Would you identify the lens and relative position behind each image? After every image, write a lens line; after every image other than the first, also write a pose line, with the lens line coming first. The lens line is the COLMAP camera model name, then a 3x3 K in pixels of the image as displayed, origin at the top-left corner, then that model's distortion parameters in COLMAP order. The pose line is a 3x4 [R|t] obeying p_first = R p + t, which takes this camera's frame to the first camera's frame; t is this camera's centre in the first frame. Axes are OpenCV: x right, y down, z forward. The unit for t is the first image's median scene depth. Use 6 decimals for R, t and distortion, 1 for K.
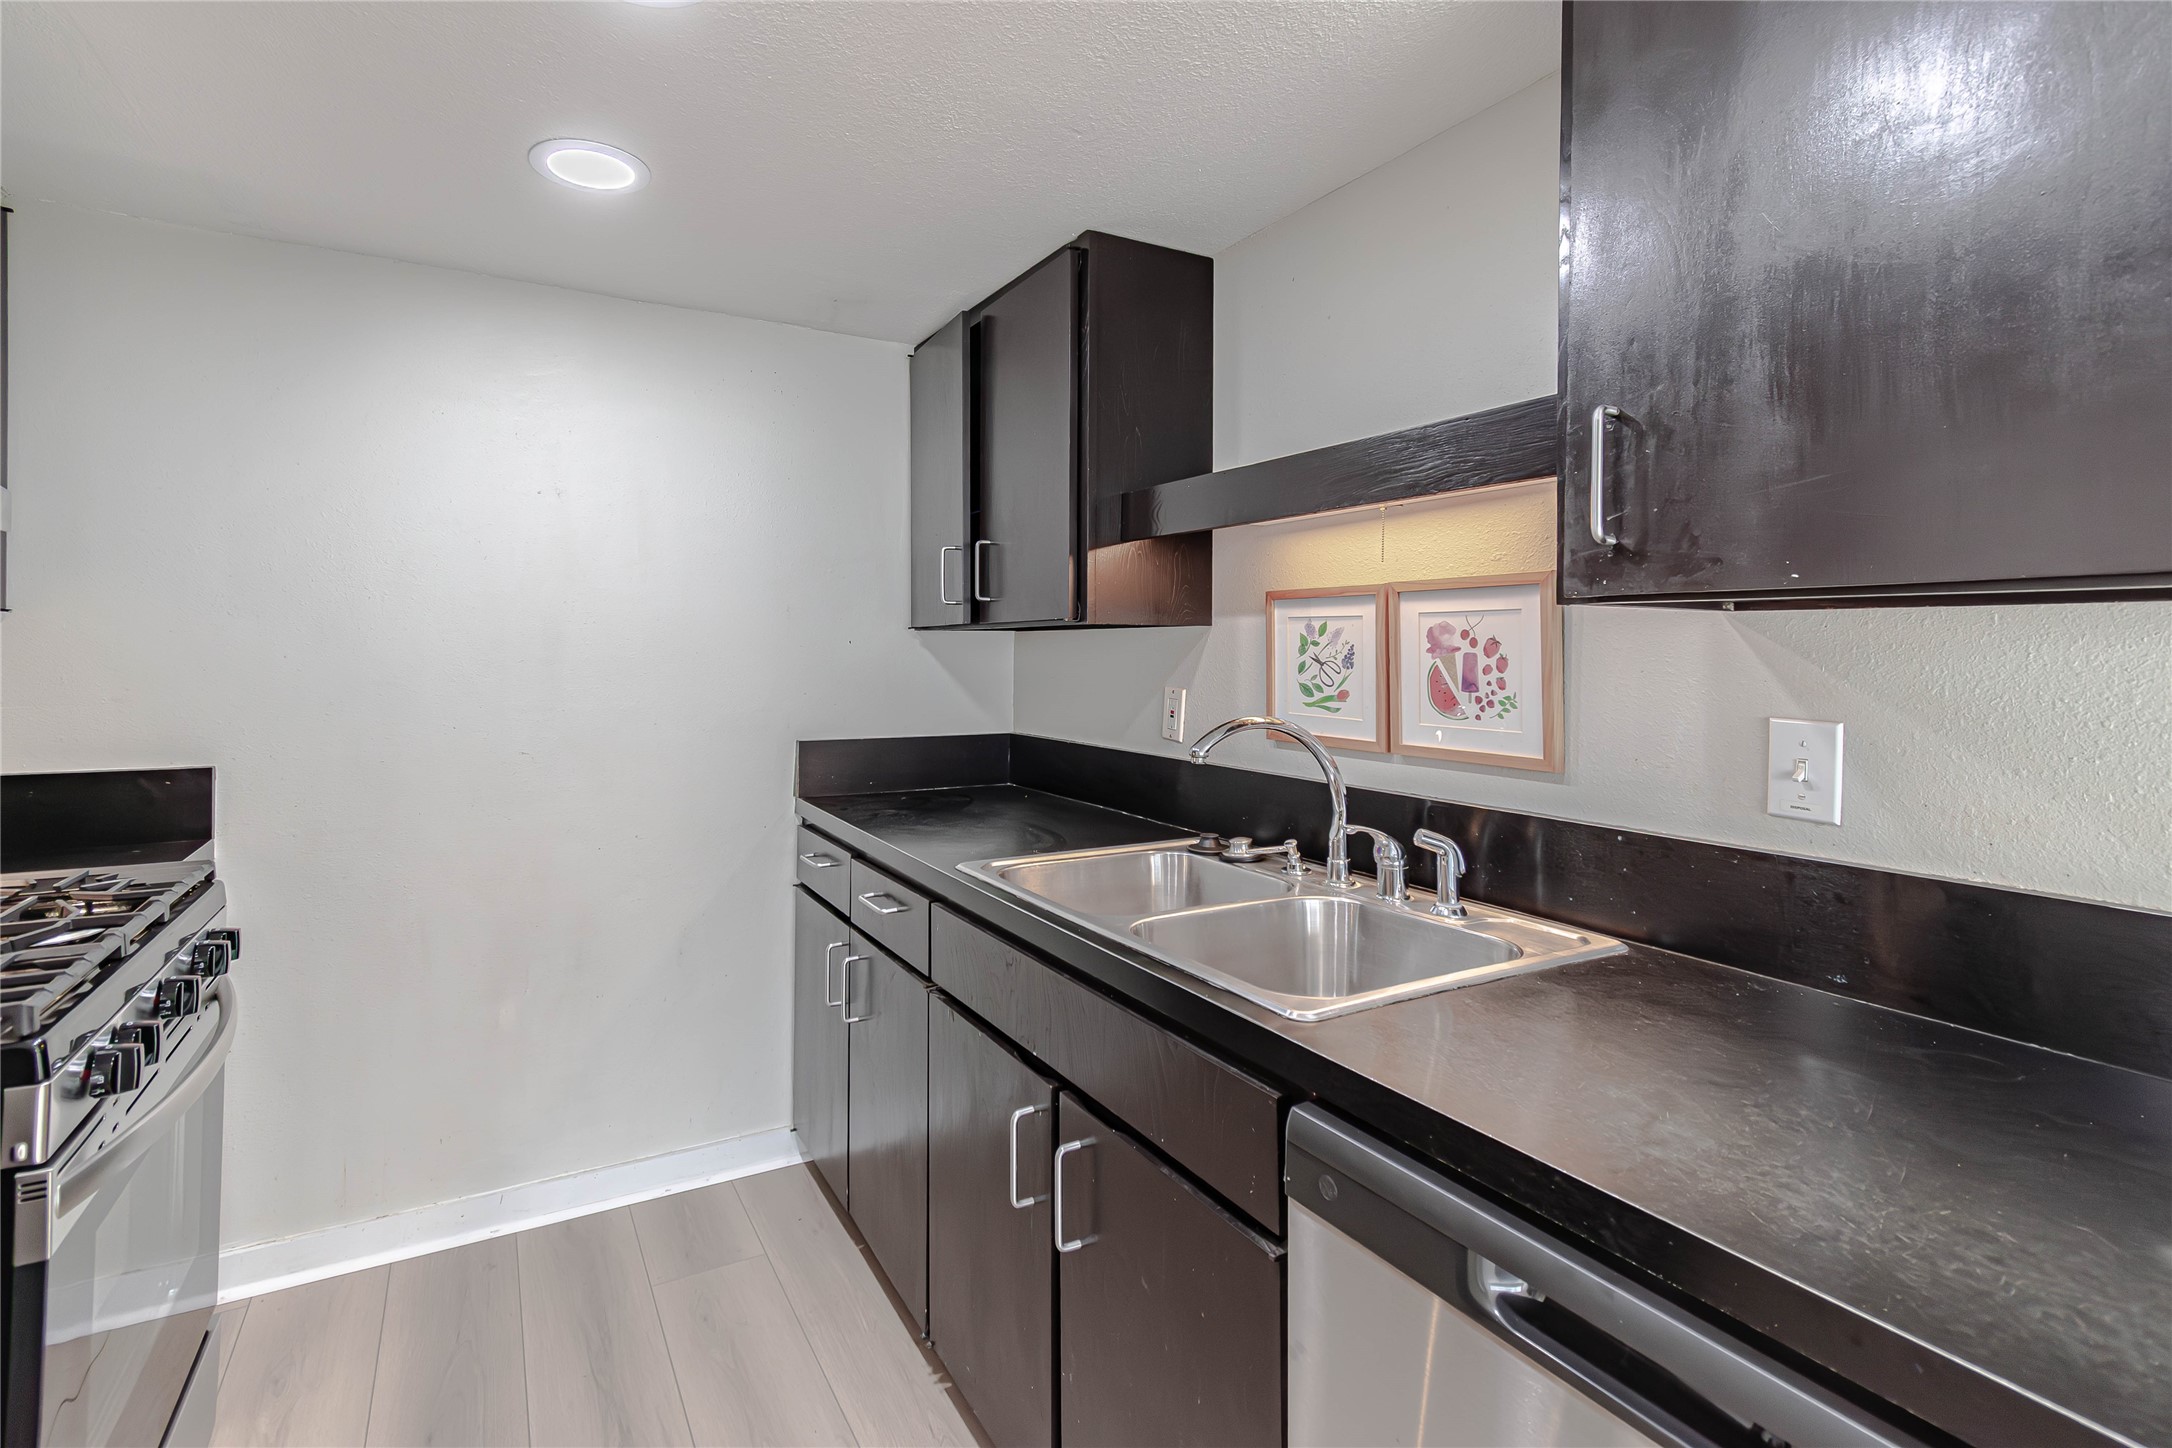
lens RADIAL K [[1016.7, 0, 1033.1], [0, 1016.7, 718.1], [0, 0, 1]] dist [0.001687, 0.000548]
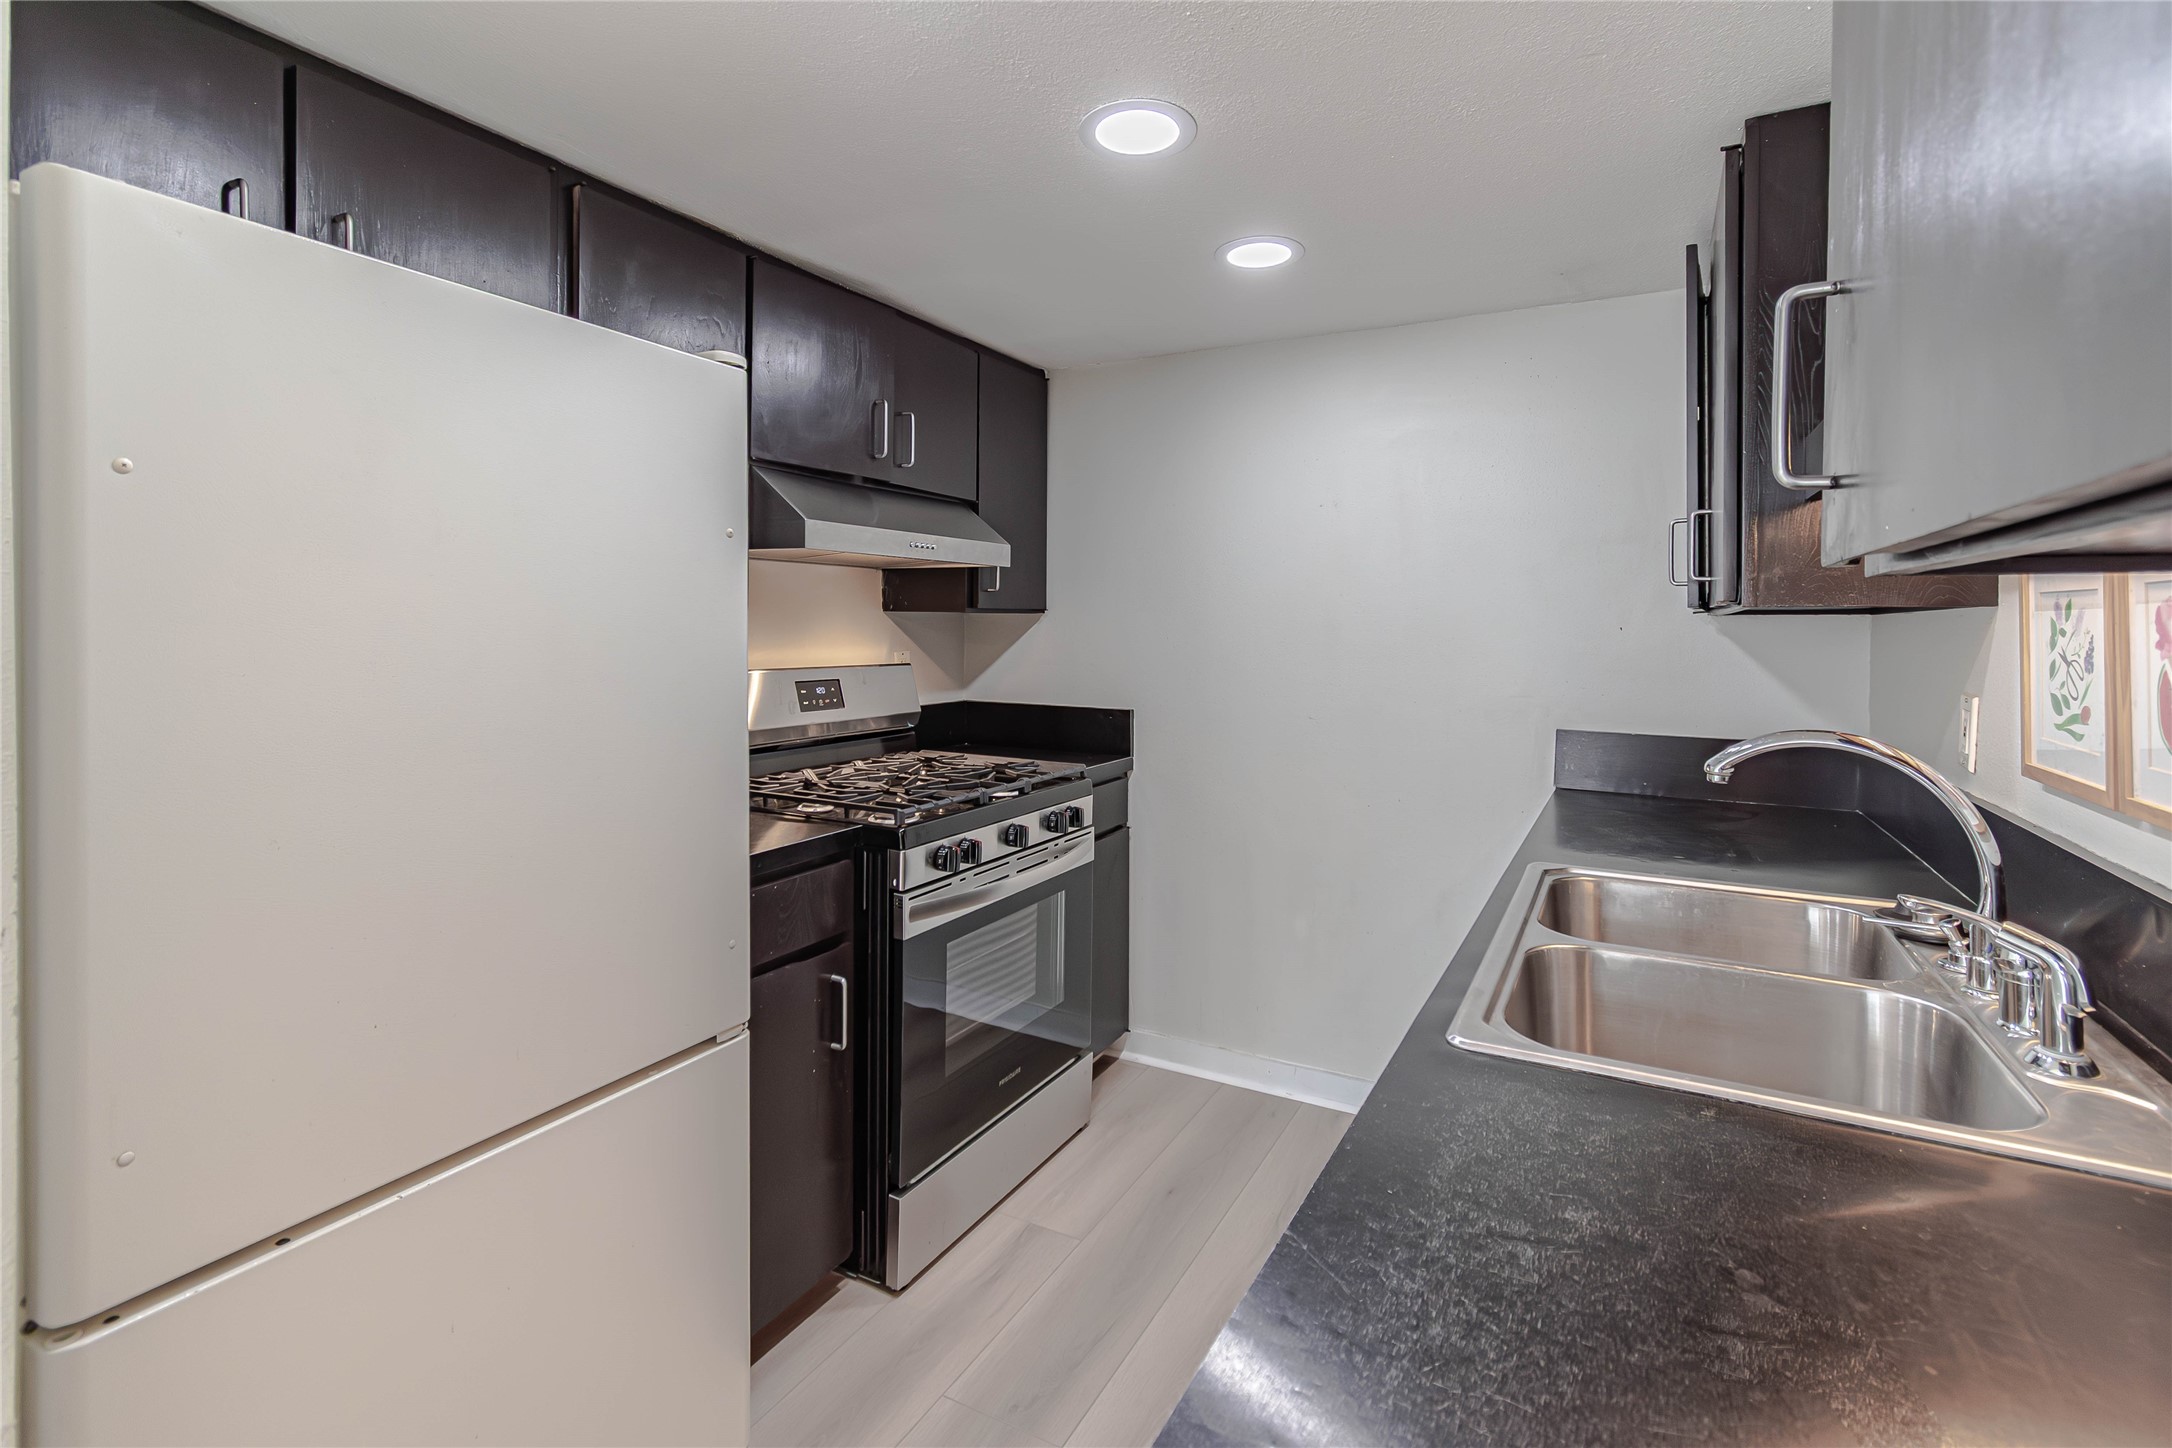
lens RADIAL K [[1001.9, 0, 1071.9], [0, 1001.9, 726.2], [0, 0, 1]] dist [0.001704, 0.000422]
pose [[0.537624, 0.083208, -0.839069, 0.481361], [-0.062697, 0.996309, 0.058628, -0.012013], [0.840851, 0.021087, 0.540856, 0.125529]]
